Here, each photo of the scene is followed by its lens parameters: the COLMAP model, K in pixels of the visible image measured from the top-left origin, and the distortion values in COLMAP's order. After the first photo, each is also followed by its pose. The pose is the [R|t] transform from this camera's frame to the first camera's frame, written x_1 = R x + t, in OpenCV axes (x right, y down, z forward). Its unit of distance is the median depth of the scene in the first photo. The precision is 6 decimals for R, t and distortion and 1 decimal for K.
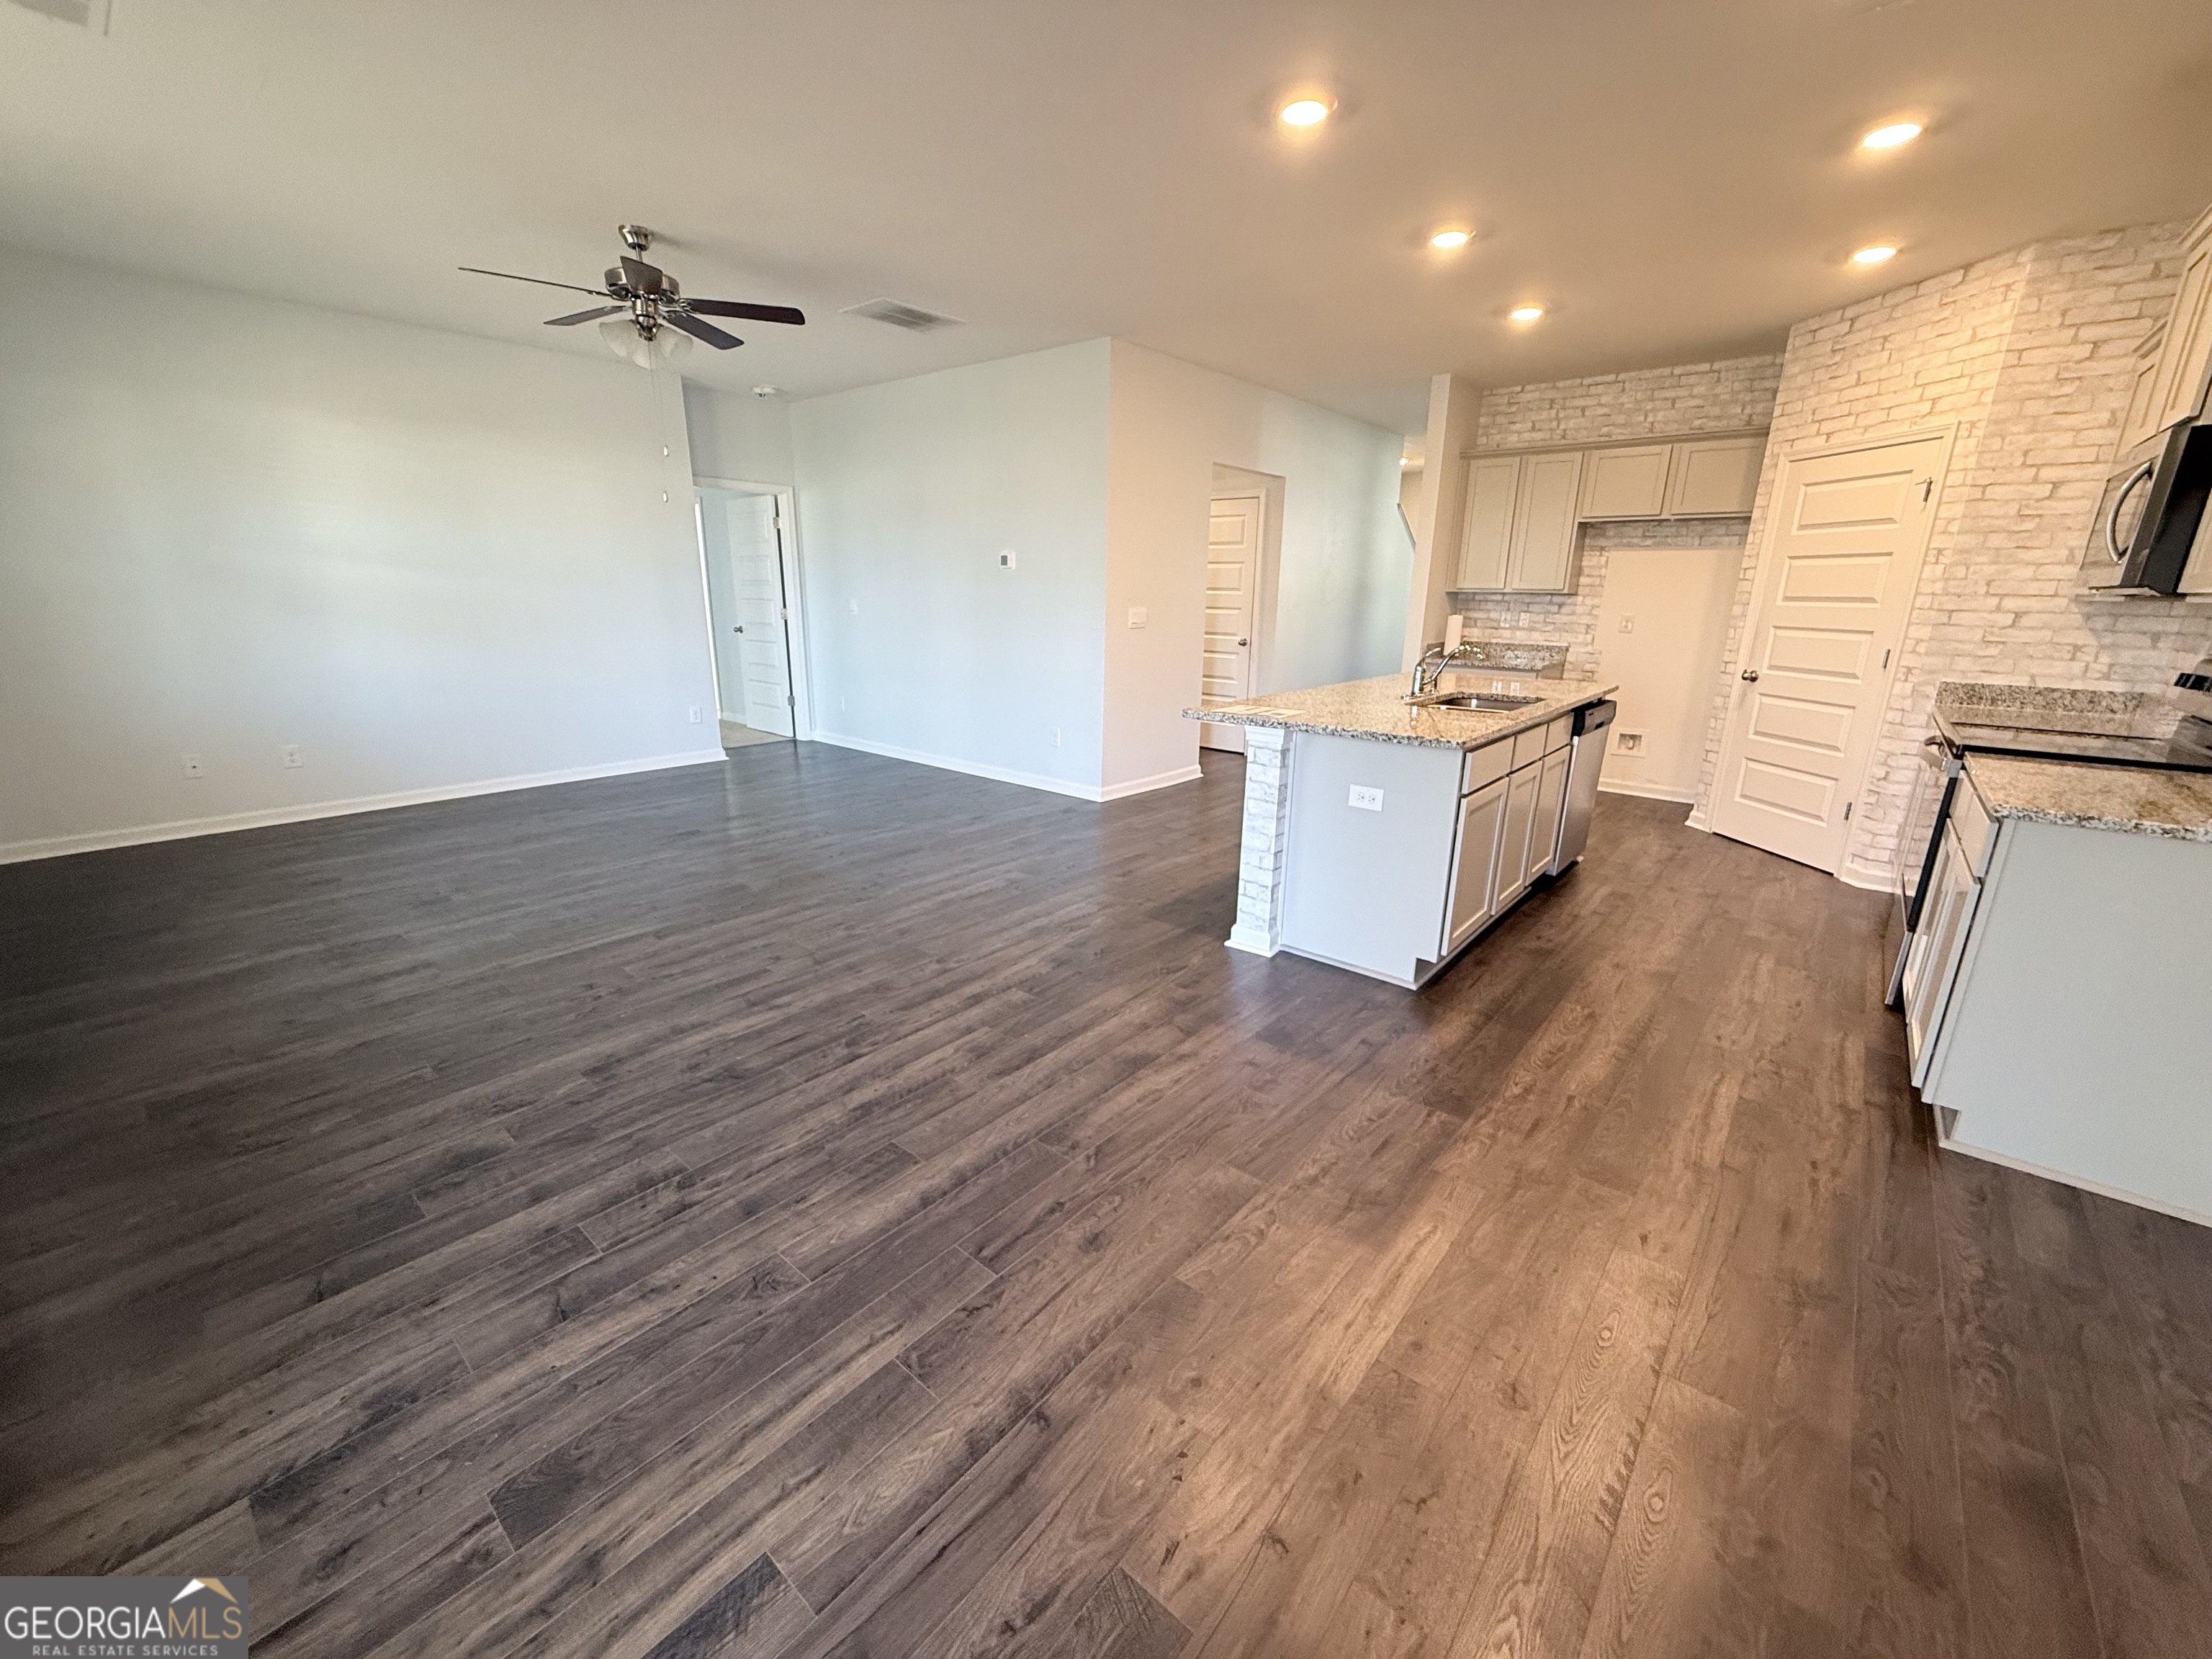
lens RADIAL K [[877.2, 0, 1095.4], [0, 877.2, 836.5], [0, 0, 1]] dist [0.000786, -0.000319]
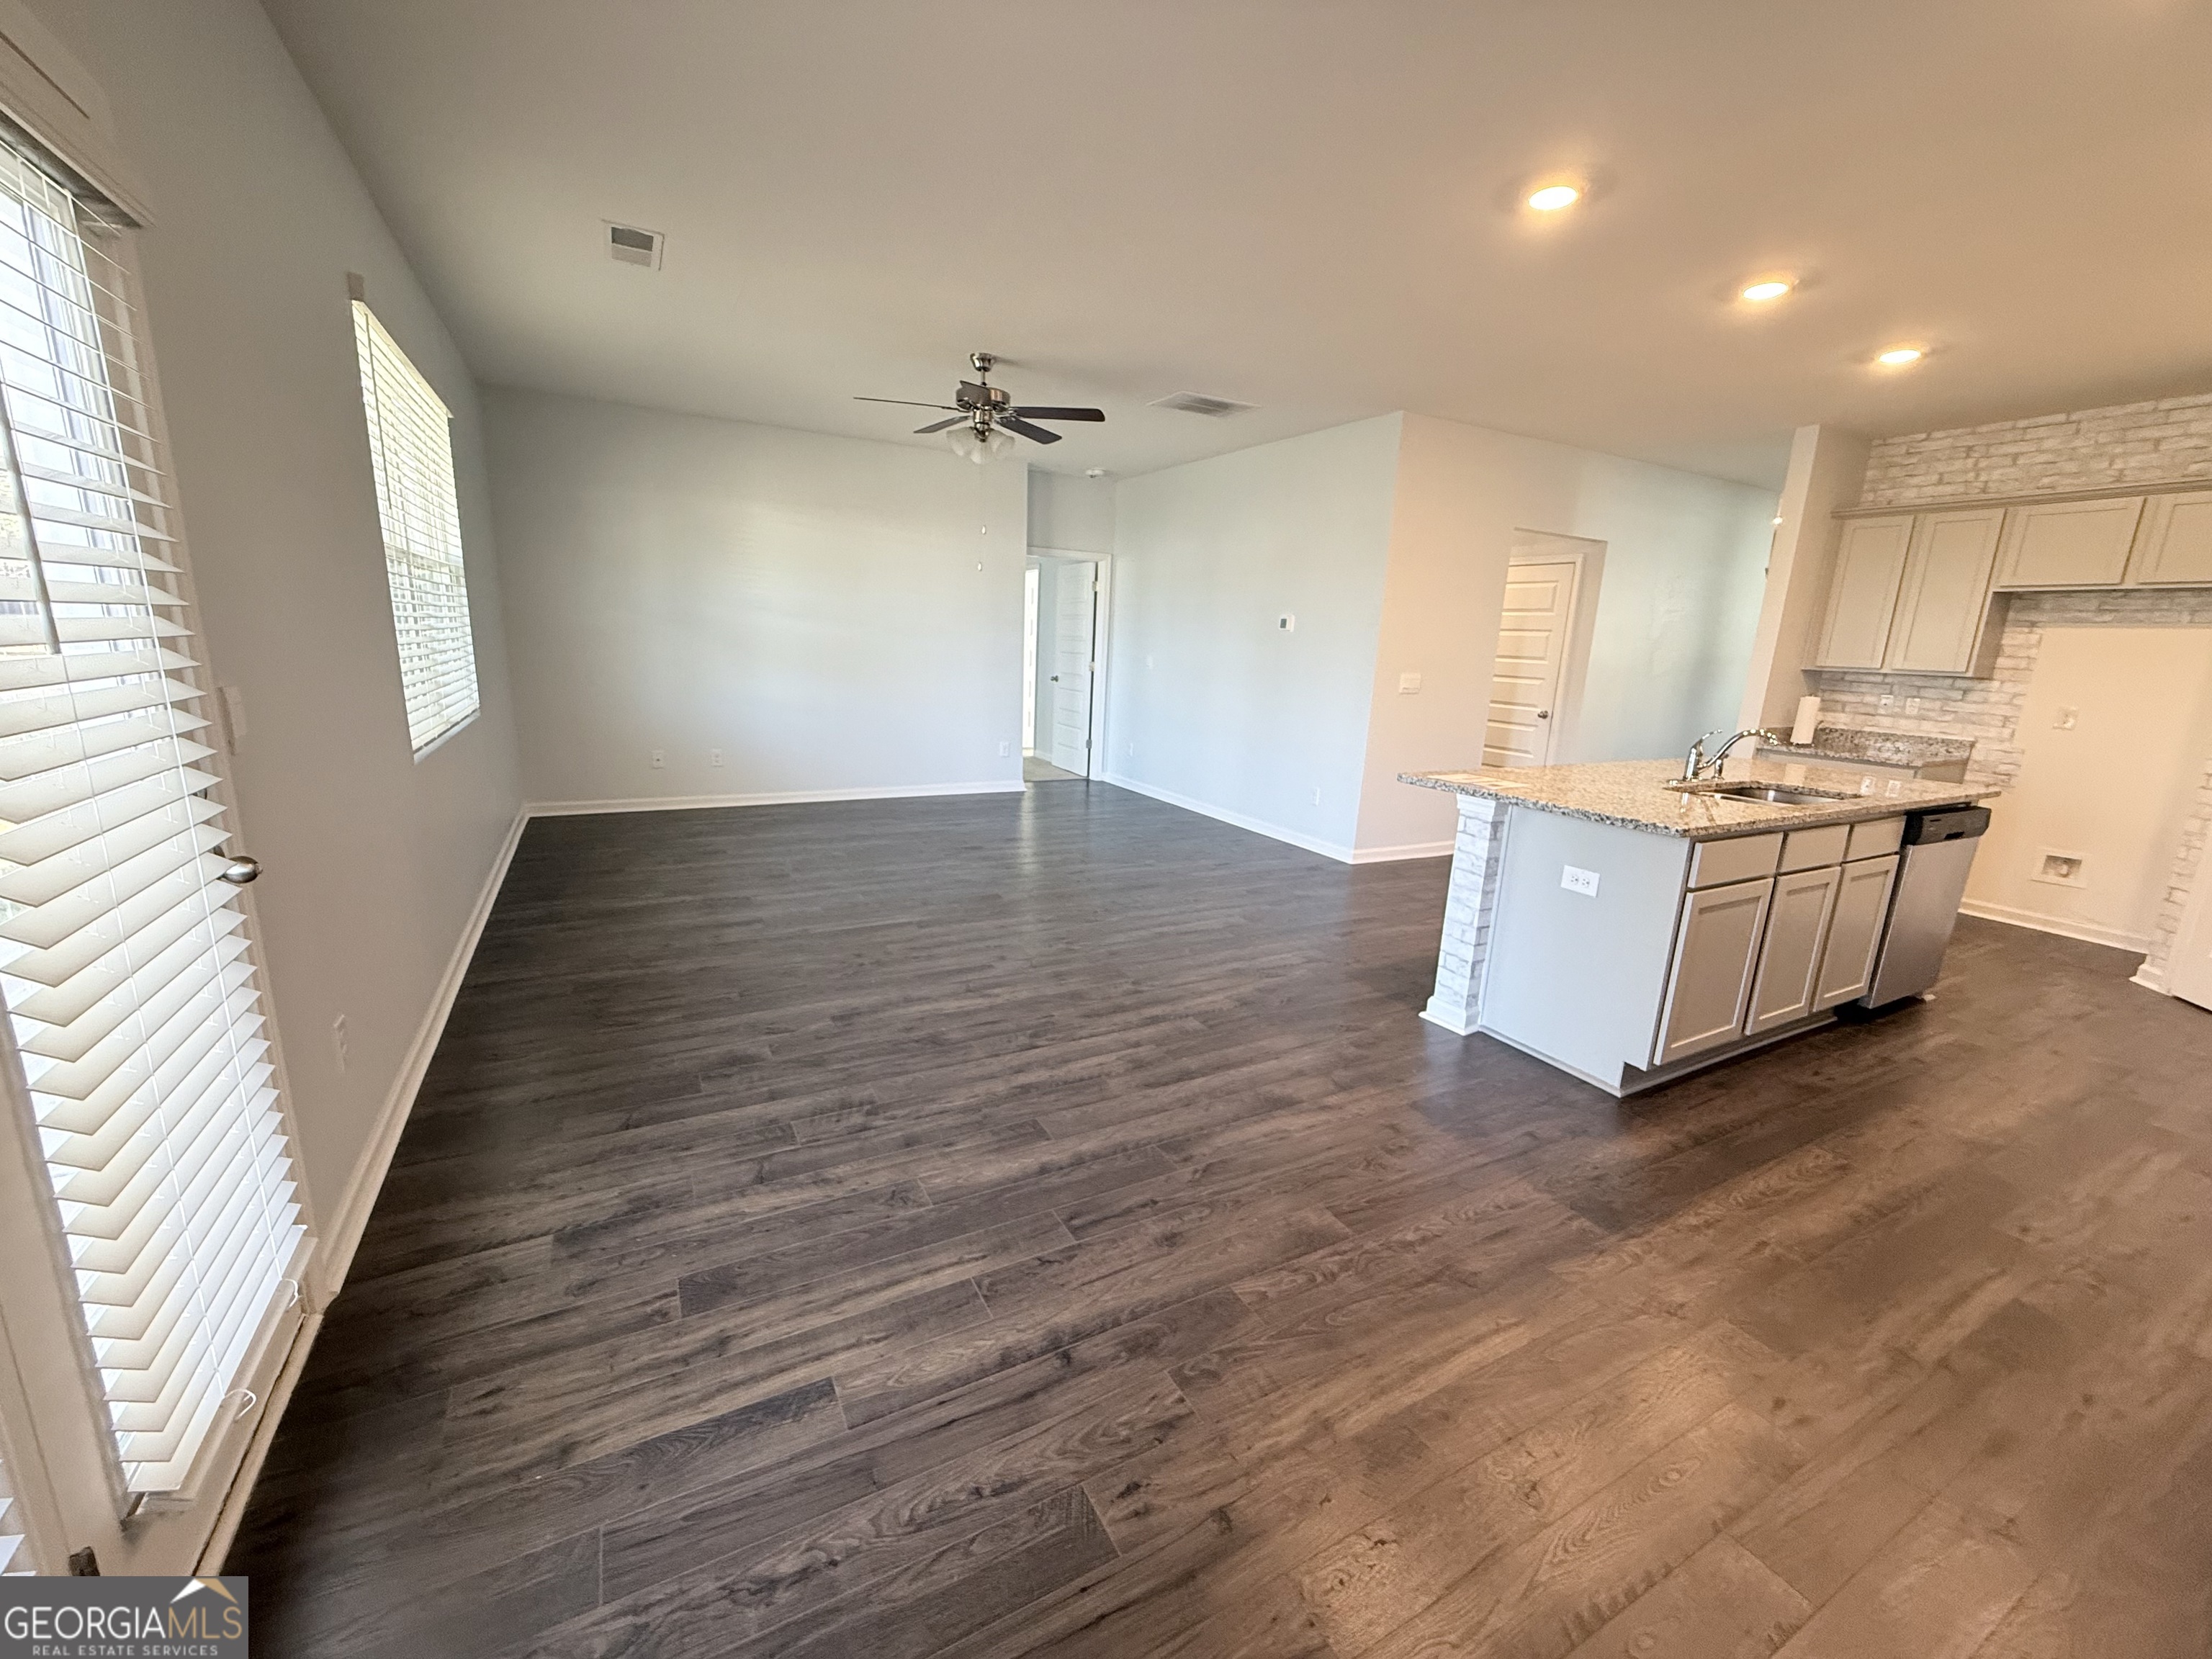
lens RADIAL K [[877.2, 0, 1095.4], [0, 877.2, 836.5], [0, 0, 1]] dist [0.000786, -0.000319]
pose [[0.931845, 0.104734, -0.347413, 0.138160], [-0.126622, 0.991110, -0.040843, 0.012324], [0.340047, 0.082049, 0.936822, -0.055809]]
